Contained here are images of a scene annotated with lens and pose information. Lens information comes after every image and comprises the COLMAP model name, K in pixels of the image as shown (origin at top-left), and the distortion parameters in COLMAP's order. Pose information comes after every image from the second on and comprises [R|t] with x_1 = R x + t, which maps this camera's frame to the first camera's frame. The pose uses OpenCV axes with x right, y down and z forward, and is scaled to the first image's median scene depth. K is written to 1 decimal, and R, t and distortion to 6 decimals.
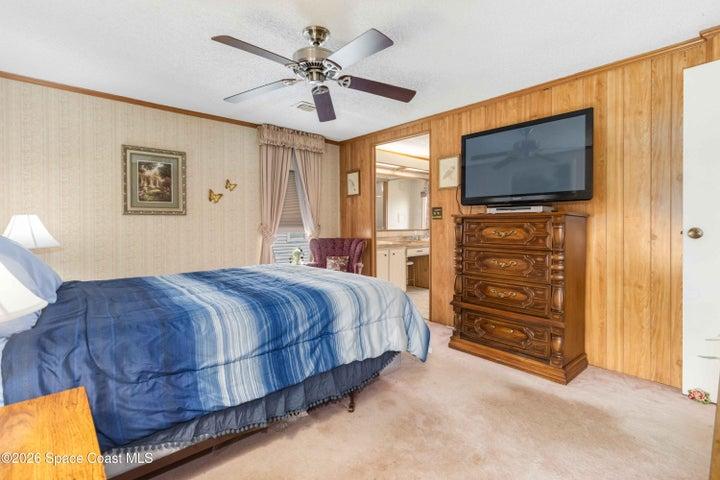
lens RADIAL K [[343.5, 0, 360.7], [0, 343.5, 223.7], [0, 0, 1]] dist [0.001025, -0.000305]
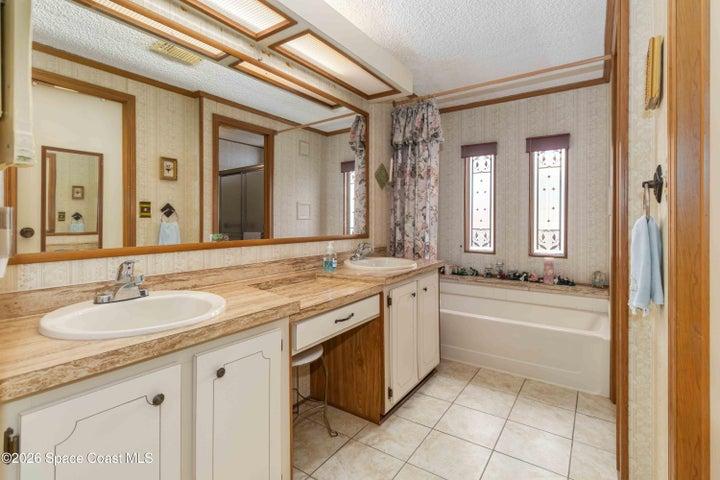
lens RADIAL K [[343.5, 0, 360.7], [0, 343.5, 223.7], [0, 0, 1]] dist [0.001025, -0.000305]
pose [[0.972350, -0.000828, 0.233527, 0.102447], [0.000517, 0.999999, 0.001392, 0.000526], [-0.233528, -0.001233, 0.972349, 0.619673]]
